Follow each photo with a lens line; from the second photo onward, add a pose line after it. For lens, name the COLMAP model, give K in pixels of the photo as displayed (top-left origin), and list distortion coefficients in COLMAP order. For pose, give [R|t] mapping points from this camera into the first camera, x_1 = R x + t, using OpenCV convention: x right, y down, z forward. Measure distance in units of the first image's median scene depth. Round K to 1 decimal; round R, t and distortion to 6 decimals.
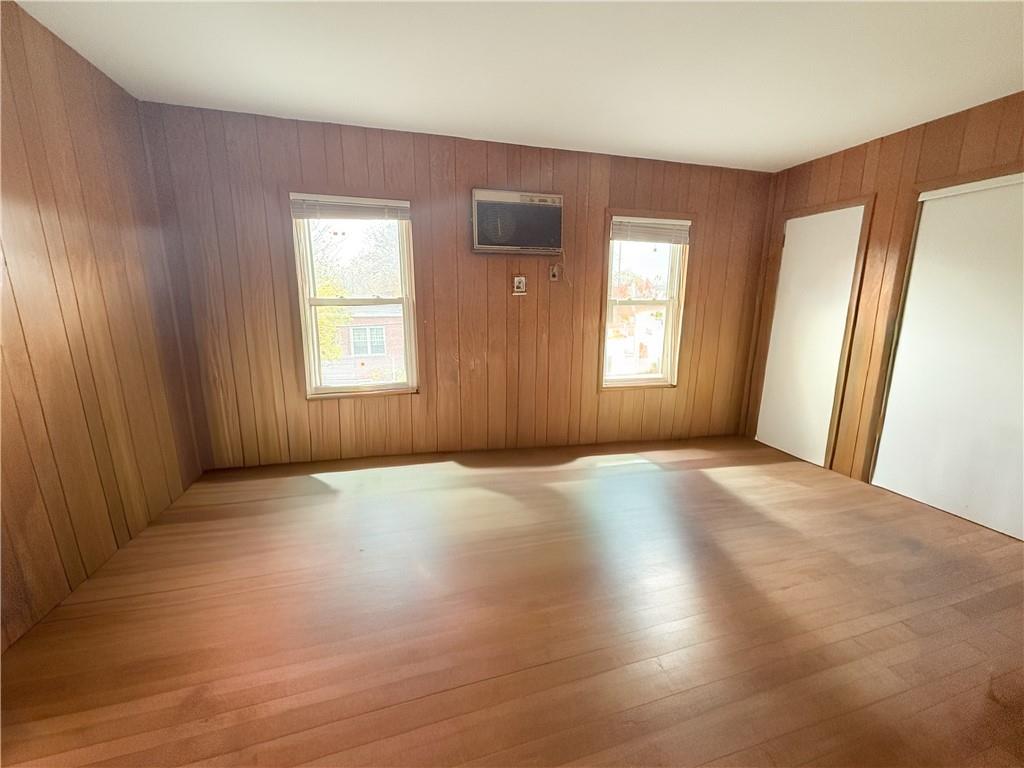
lens RADIAL K [[401.6, 0, 512.0], [0, 401.6, 384.0], [0, 0, 1]] dist [-0.013786, 0.000023]
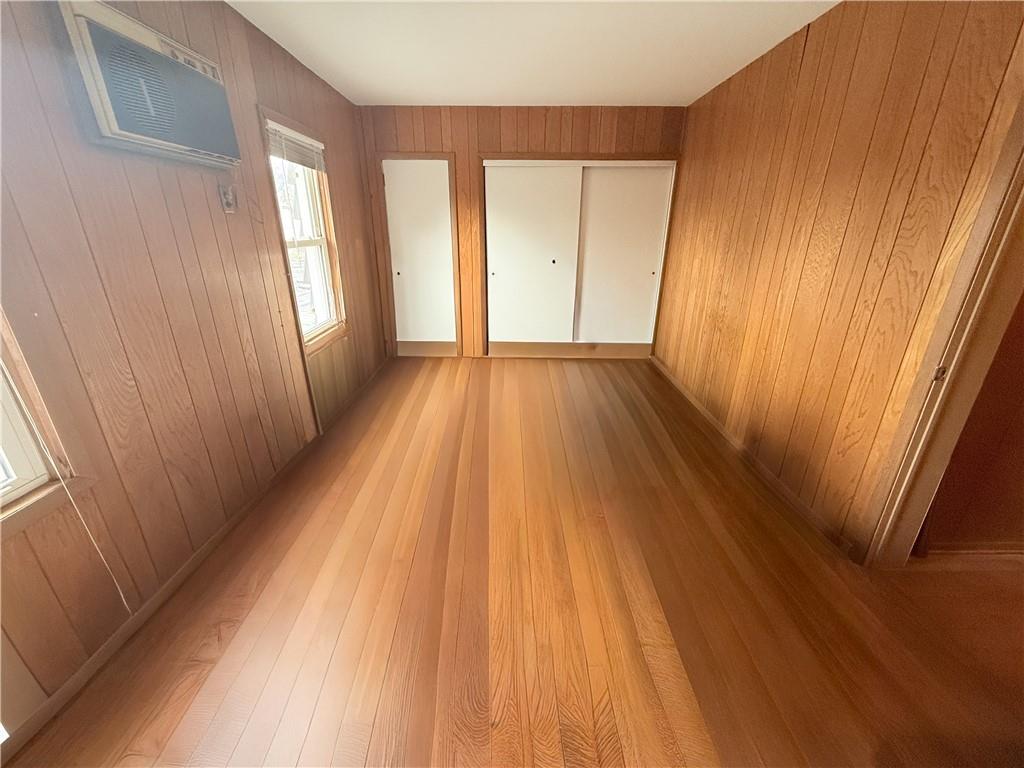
lens RADIAL K [[401.6, 0, 512.0], [0, 401.6, 384.0], [0, 0, 1]] dist [-0.013786, 0.000023]
pose [[0.297515, -0.334995, 0.894015, -0.437517], [0.179643, 0.939335, 0.292194, -0.118752], [-0.937664, 0.073672, 0.339645, 0.432268]]
